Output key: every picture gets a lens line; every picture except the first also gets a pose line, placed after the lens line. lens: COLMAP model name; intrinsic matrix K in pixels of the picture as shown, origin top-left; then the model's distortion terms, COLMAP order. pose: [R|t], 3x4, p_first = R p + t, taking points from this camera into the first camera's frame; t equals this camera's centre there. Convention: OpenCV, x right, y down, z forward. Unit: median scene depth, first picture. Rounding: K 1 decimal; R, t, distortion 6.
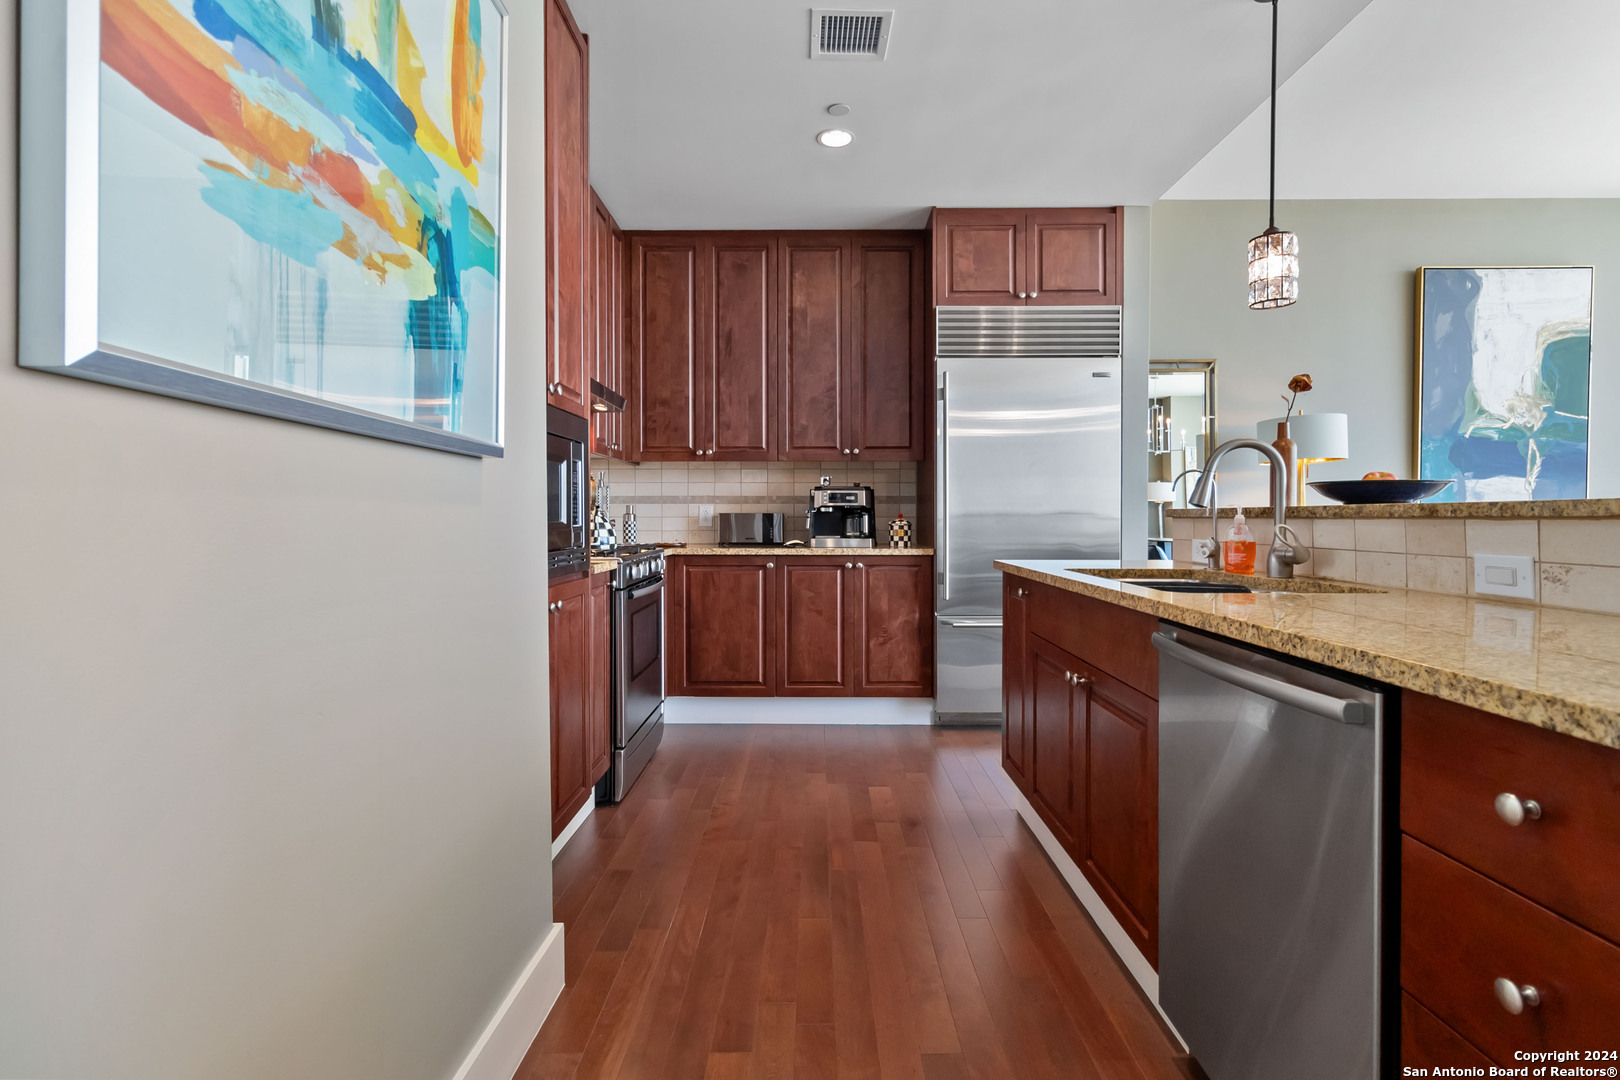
lens RADIAL K [[762.4, 0, 819.8], [0, 762.4, 524.7], [0, 0, 1]] dist [0.001413, 0.000470]
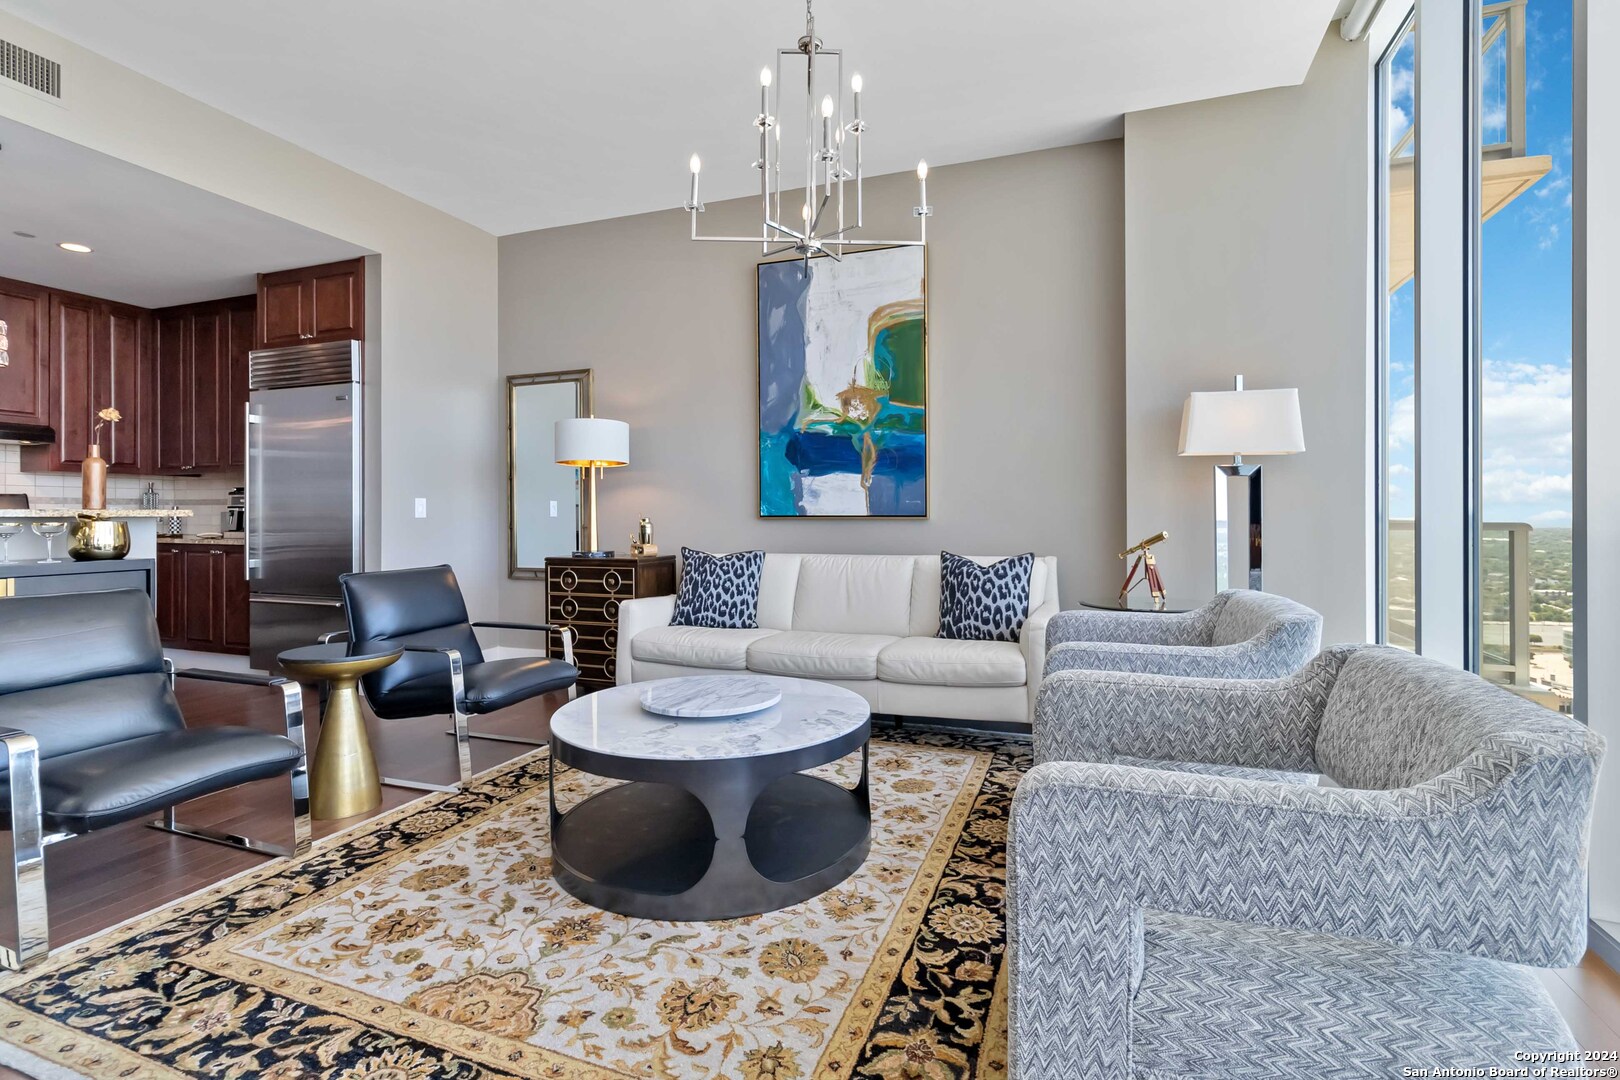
lens RADIAL K [[762.4, 0, 822.1], [0, 762.4, 514.0], [0, 0, 1]] dist [0.001413, 0.000470]
pose [[0.938225, 0.001336, -0.346023, 1.384242], [-0.005428, 0.999926, -0.010858, -0.002450], [0.345983, 0.012066, 0.938163, 0.121867]]
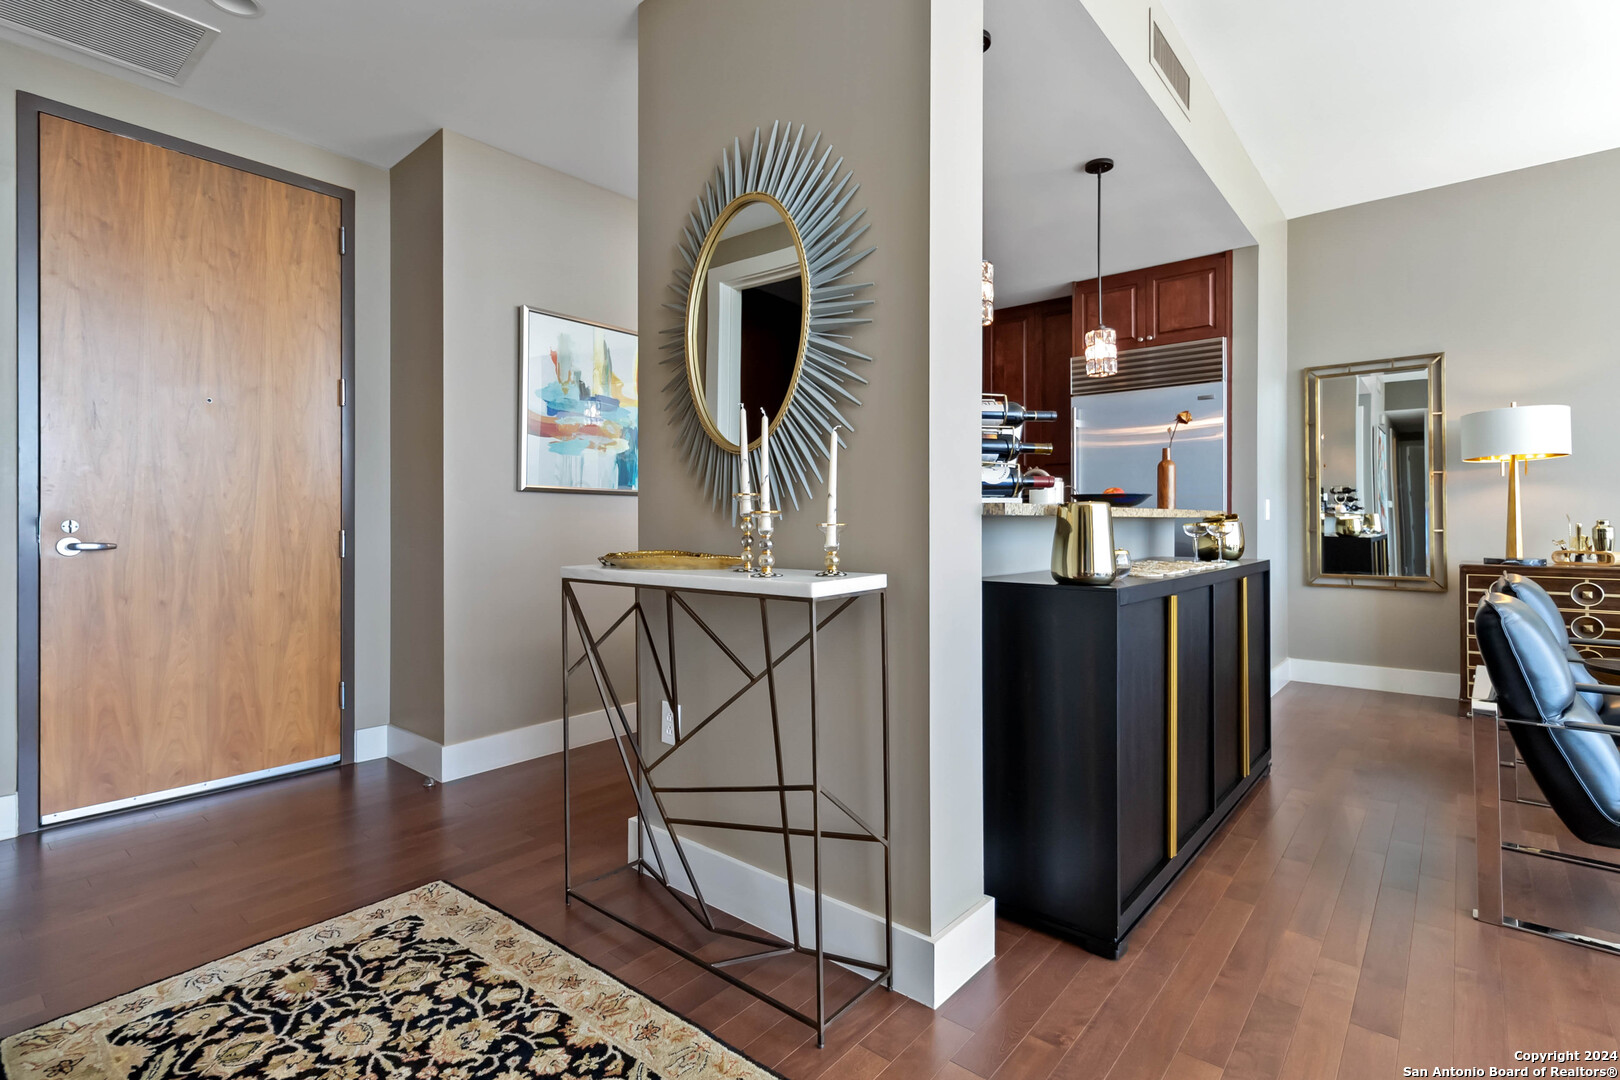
lens RADIAL K [[762.4, 0, 821.3], [0, 762.4, 526.7], [0, 0, 1]] dist [0.001413, 0.000470]
pose [[0.770856, 0.009303, -0.636941, 0.609465], [-0.006809, 0.999957, 0.006364, 0.001119], [0.636973, -0.000568, 0.770886, -0.272725]]
